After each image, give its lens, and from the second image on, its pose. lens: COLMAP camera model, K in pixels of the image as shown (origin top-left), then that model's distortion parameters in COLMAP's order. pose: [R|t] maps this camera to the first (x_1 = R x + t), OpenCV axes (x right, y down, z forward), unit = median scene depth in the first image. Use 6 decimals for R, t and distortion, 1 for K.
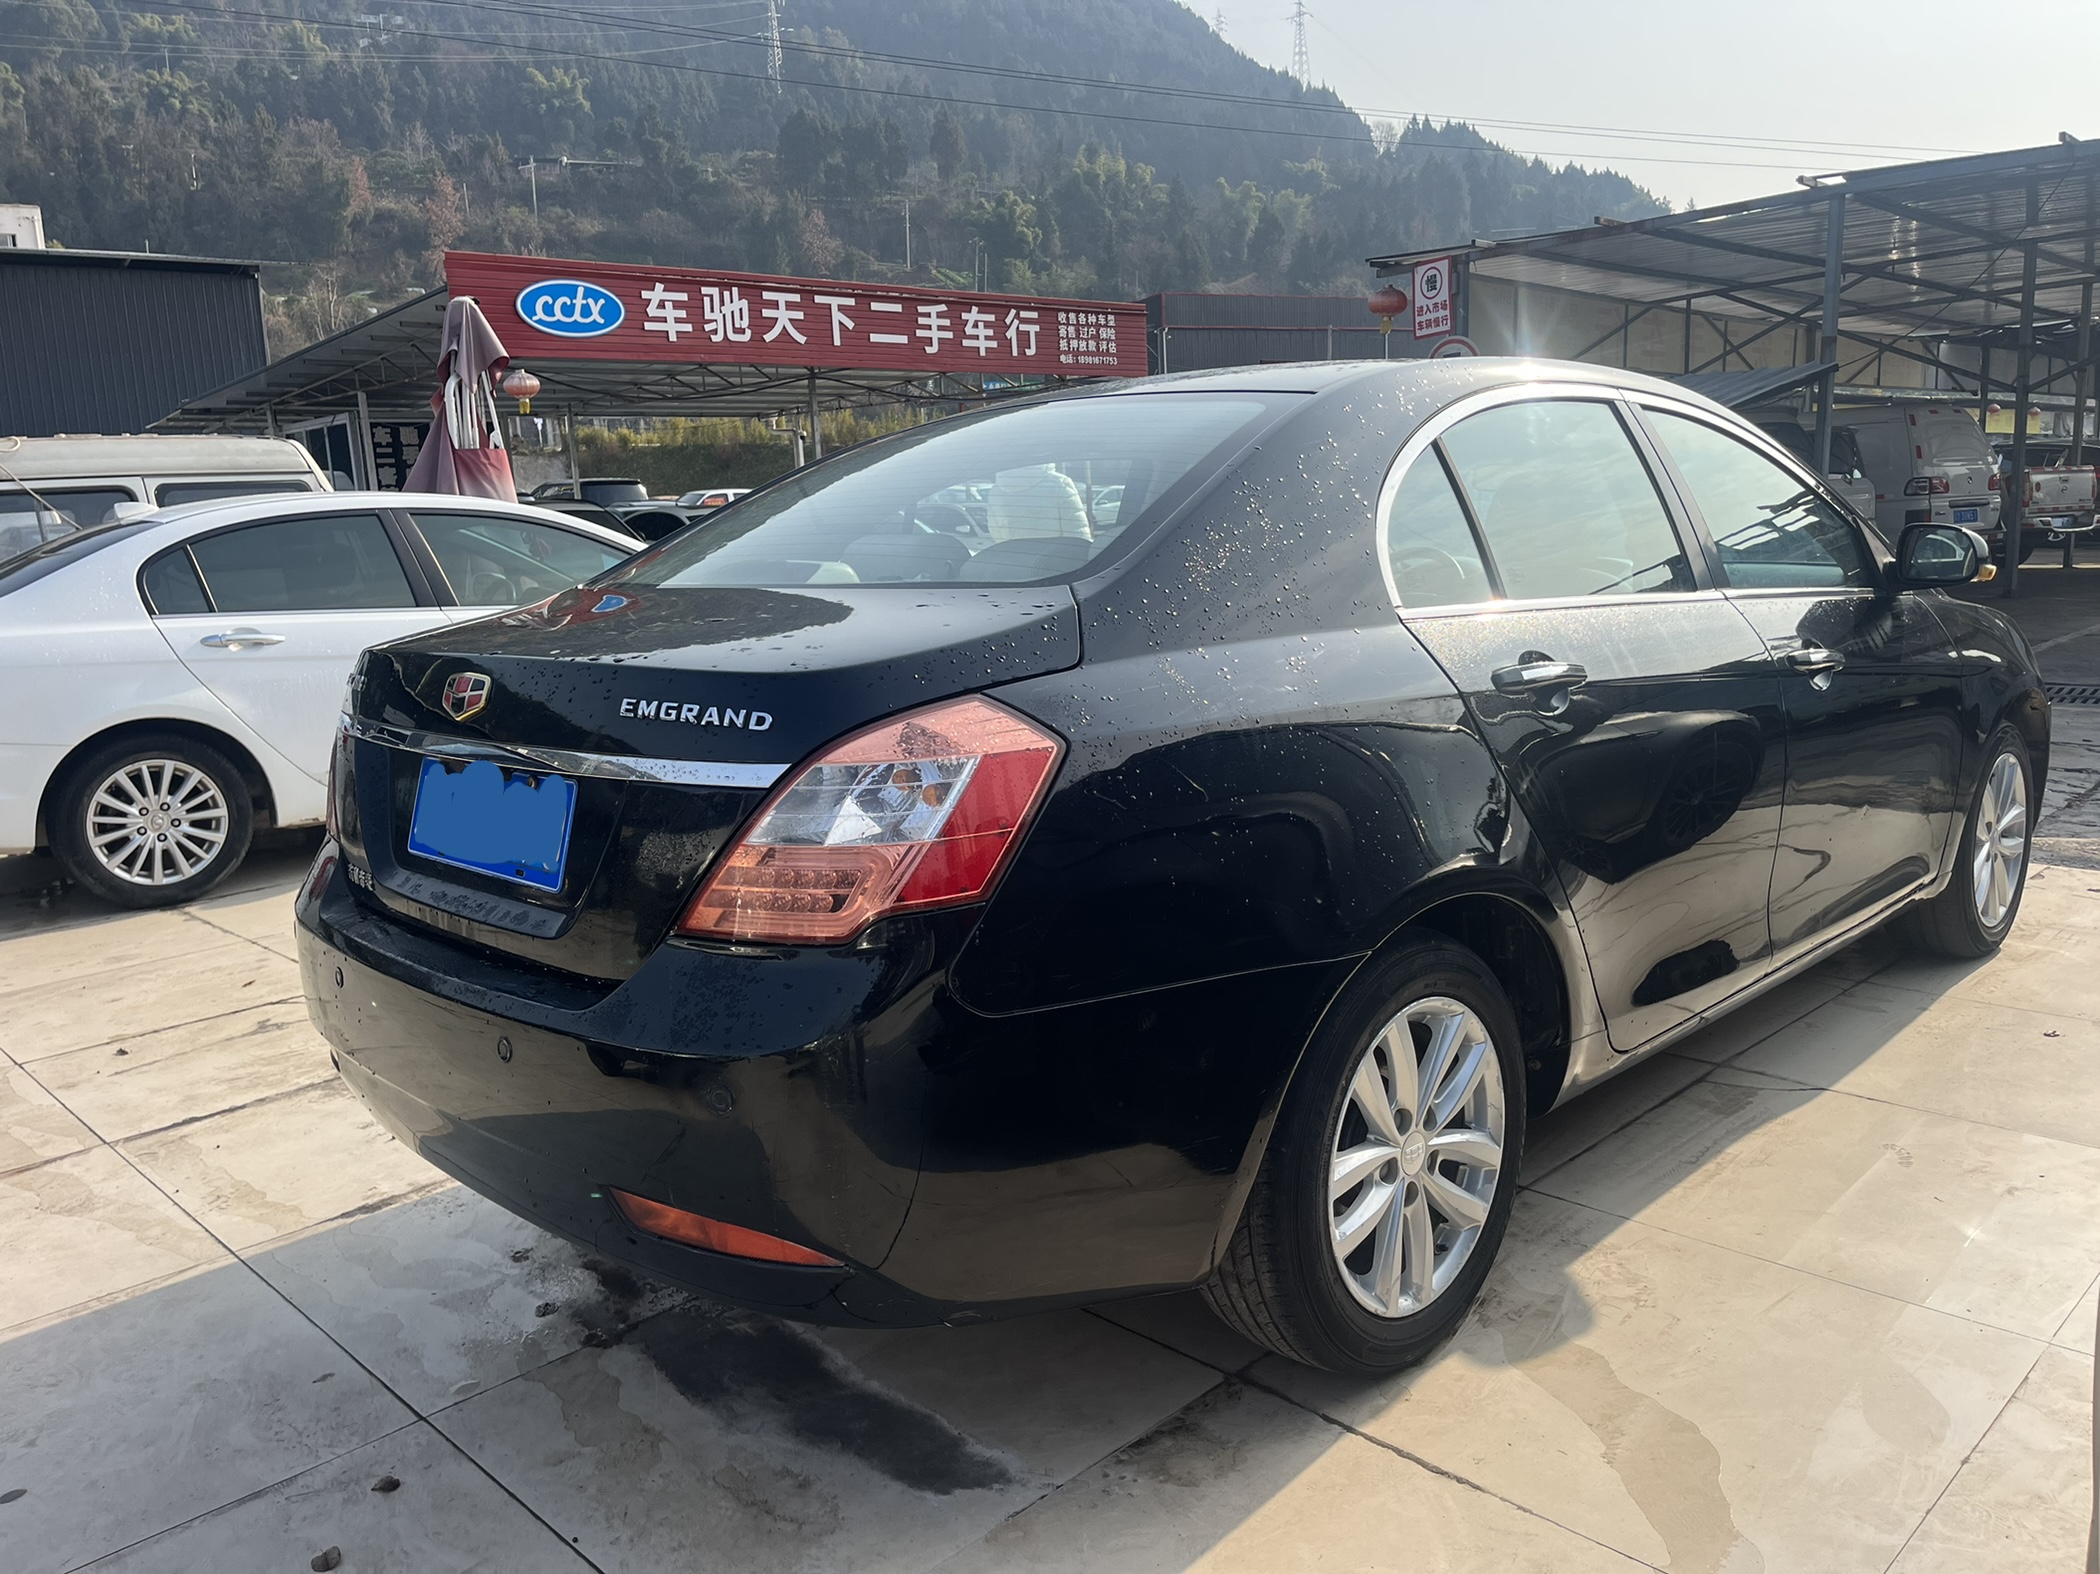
lens RADIAL K [[1575.8, 0, 1051.6], [0, 1575.8, 780.0], [0, 0, 1]] dist [0.078736, -0.113302]
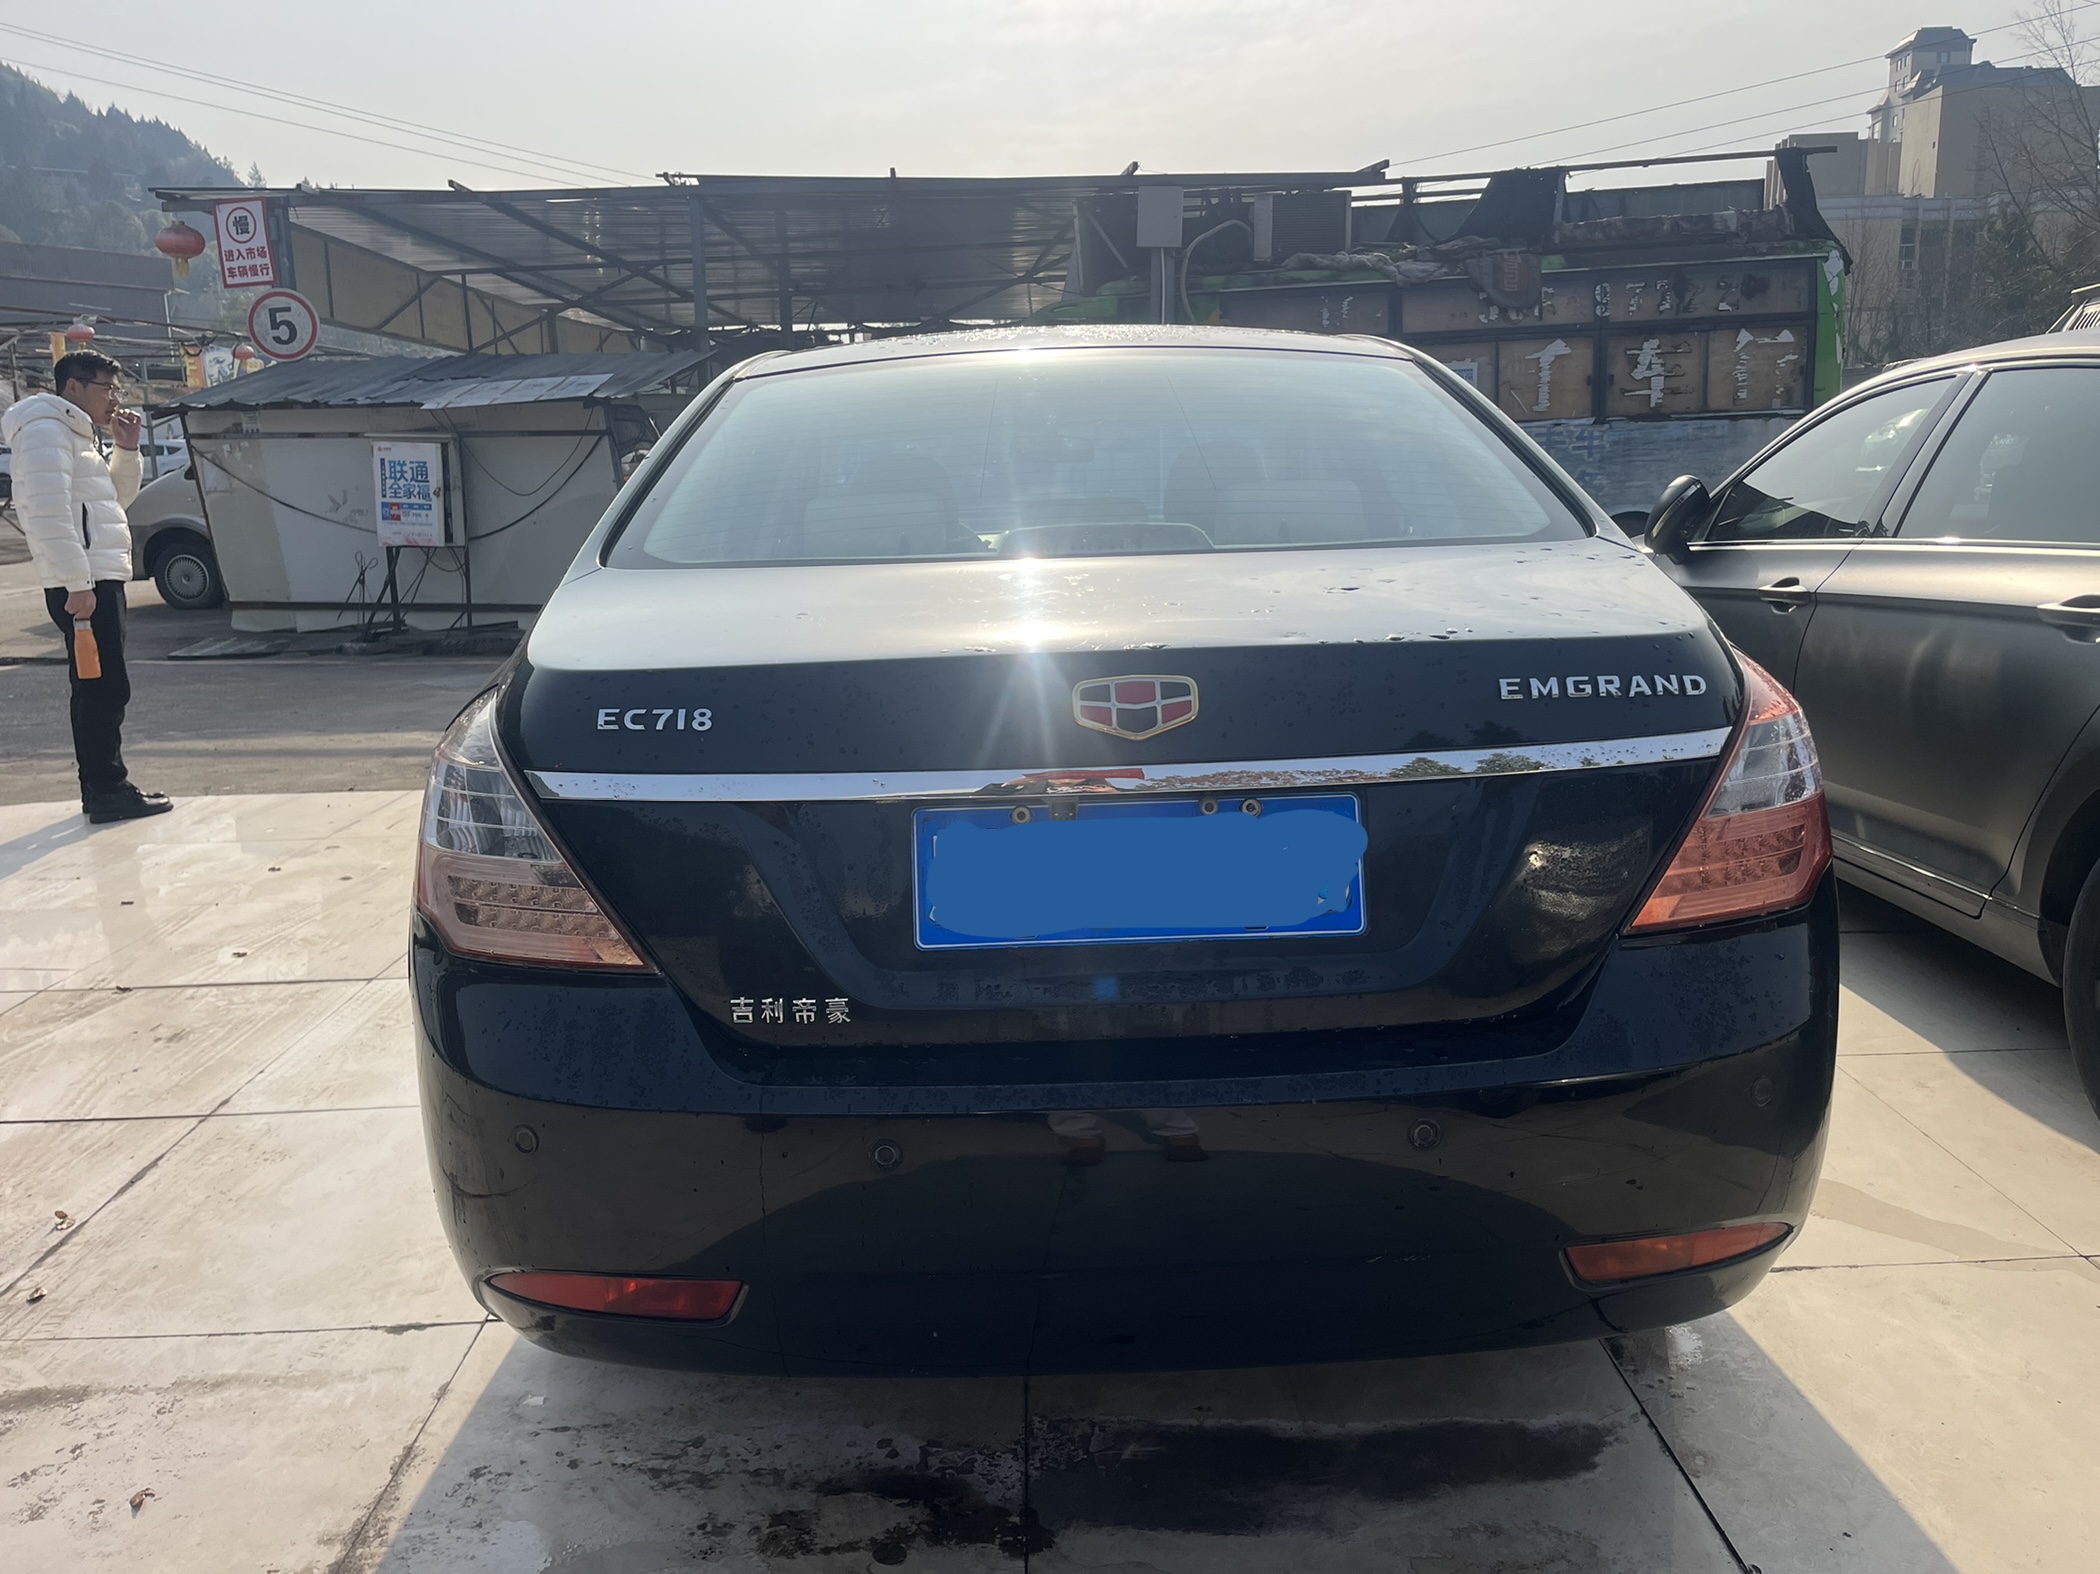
lens RADIAL K [[1575.8, 0, 1051.6], [0, 1575.8, 780.0], [0, 0, 1]] dist [0.078736, -0.113302]
pose [[0.681381, -0.125931, 0.721015, -0.170022], [0.117035, 0.991158, 0.062512, -0.012836], [-0.722512, 0.041789, 0.690094, 0.097484]]
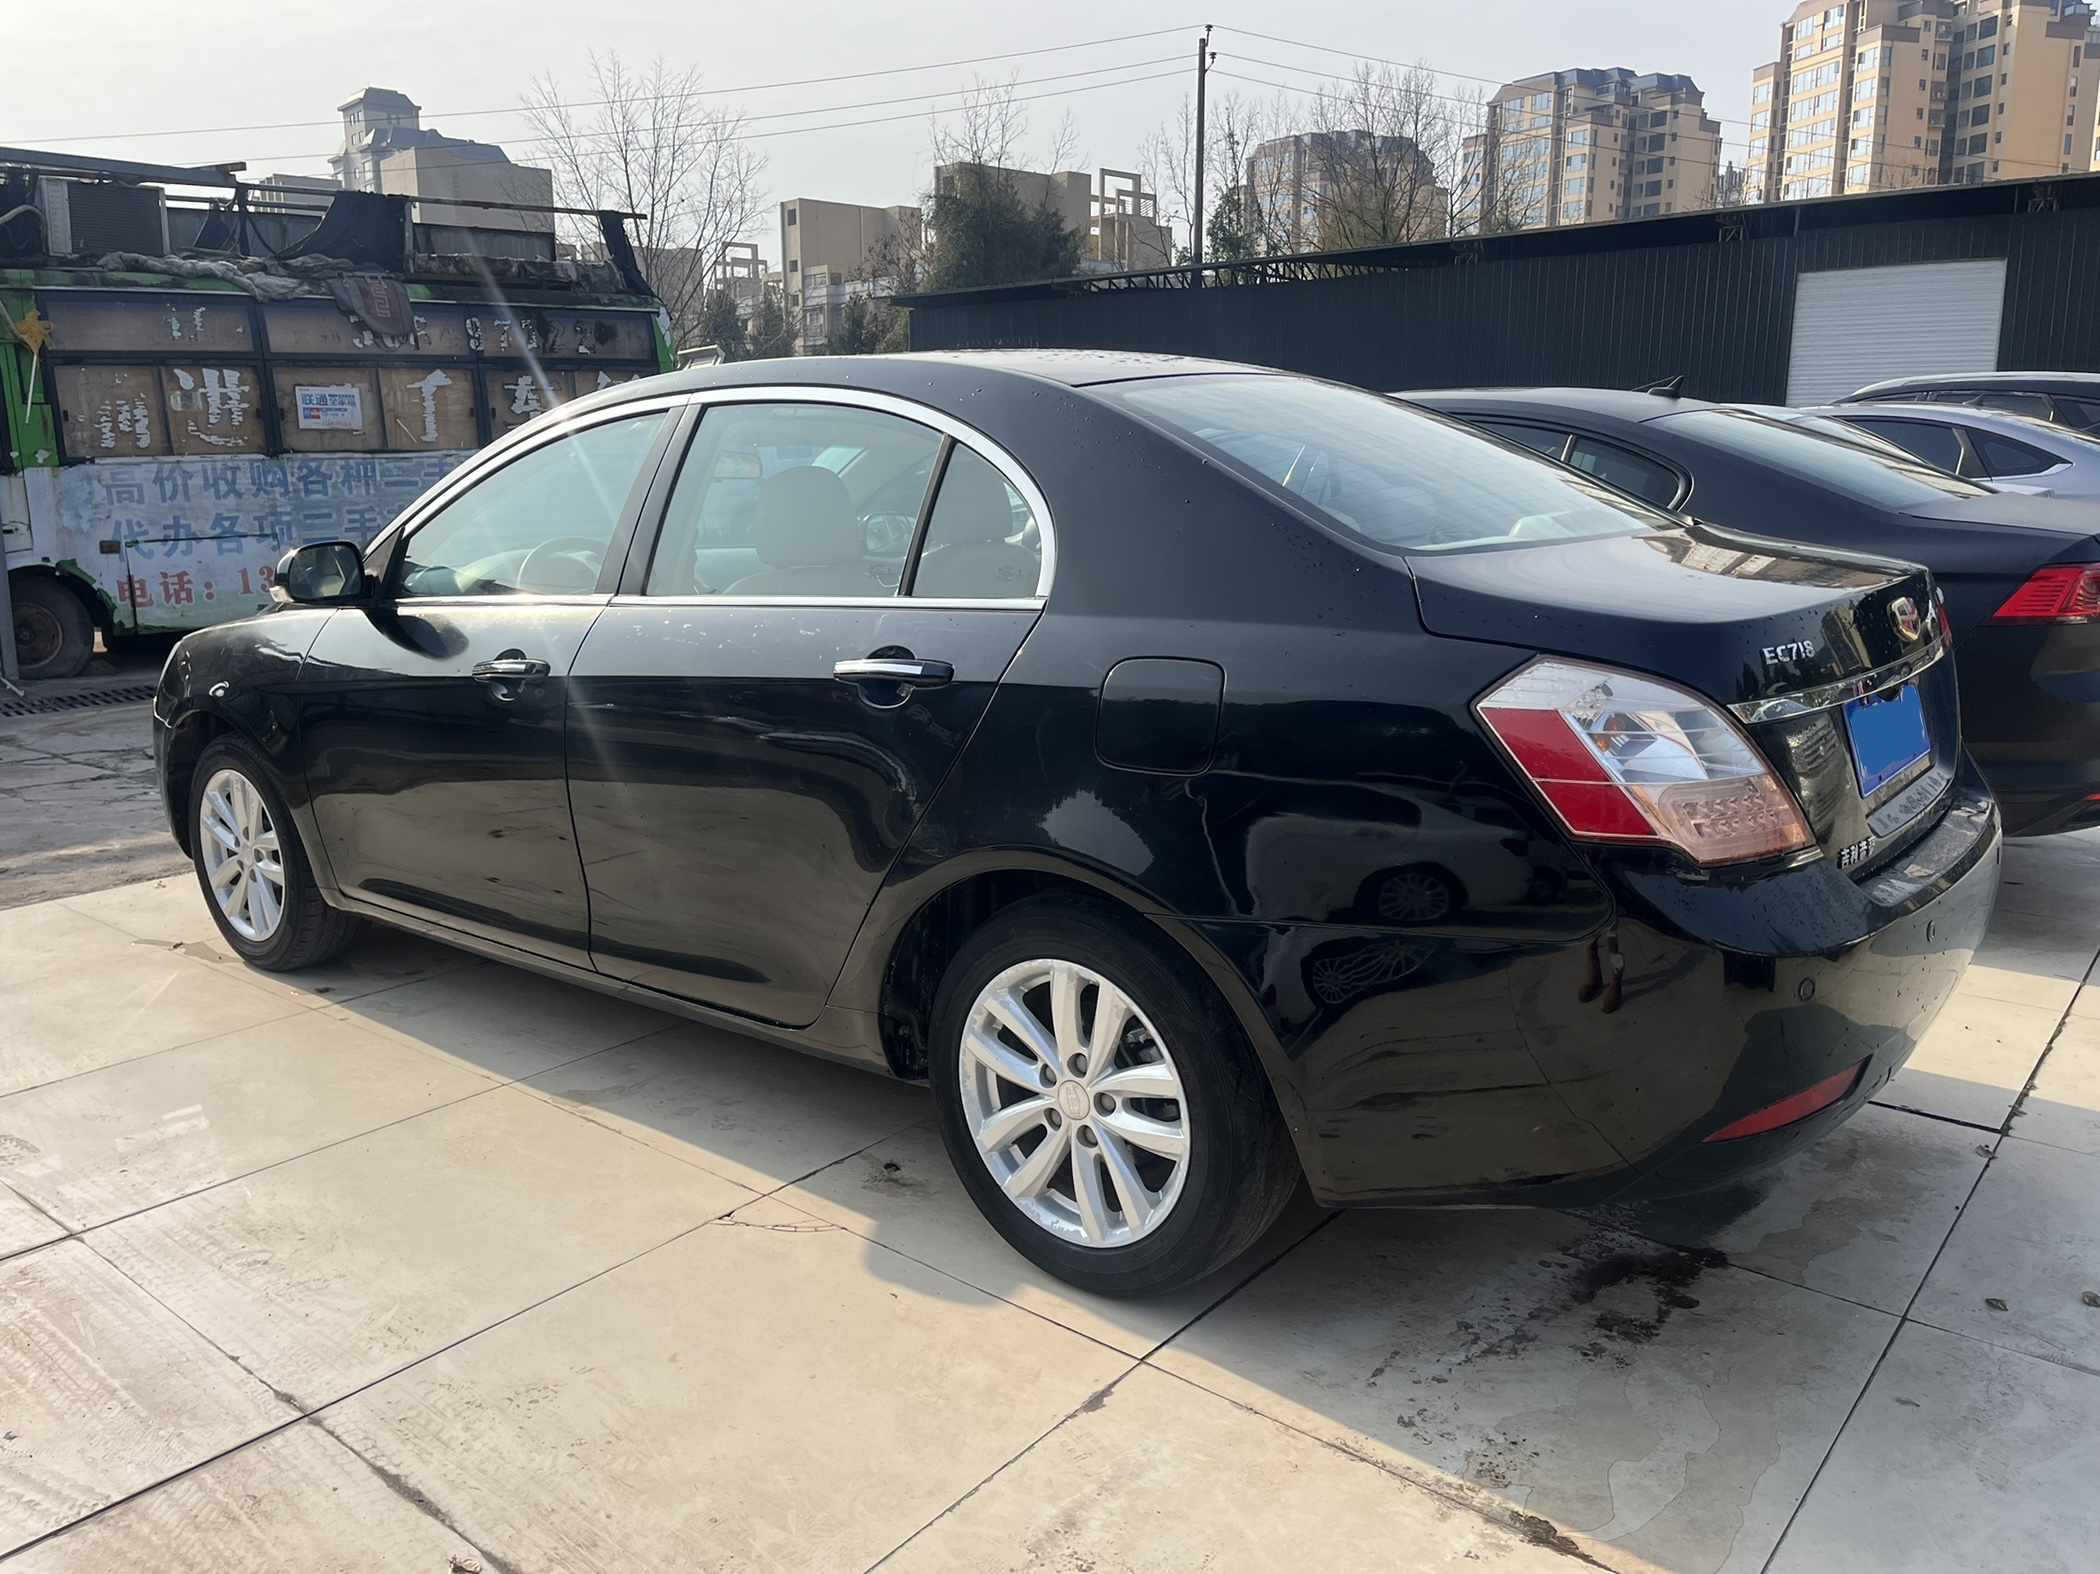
lens RADIAL K [[1575.8, 0, 1051.6], [0, 1575.8, 780.0], [0, 0, 1]] dist [0.078736, -0.113302]
pose [[-0.107240, -0.156152, 0.981894, -0.262239], [0.181303, 0.967959, 0.173737, -0.045255], [-0.977563, 0.196651, -0.075493, 0.312039]]
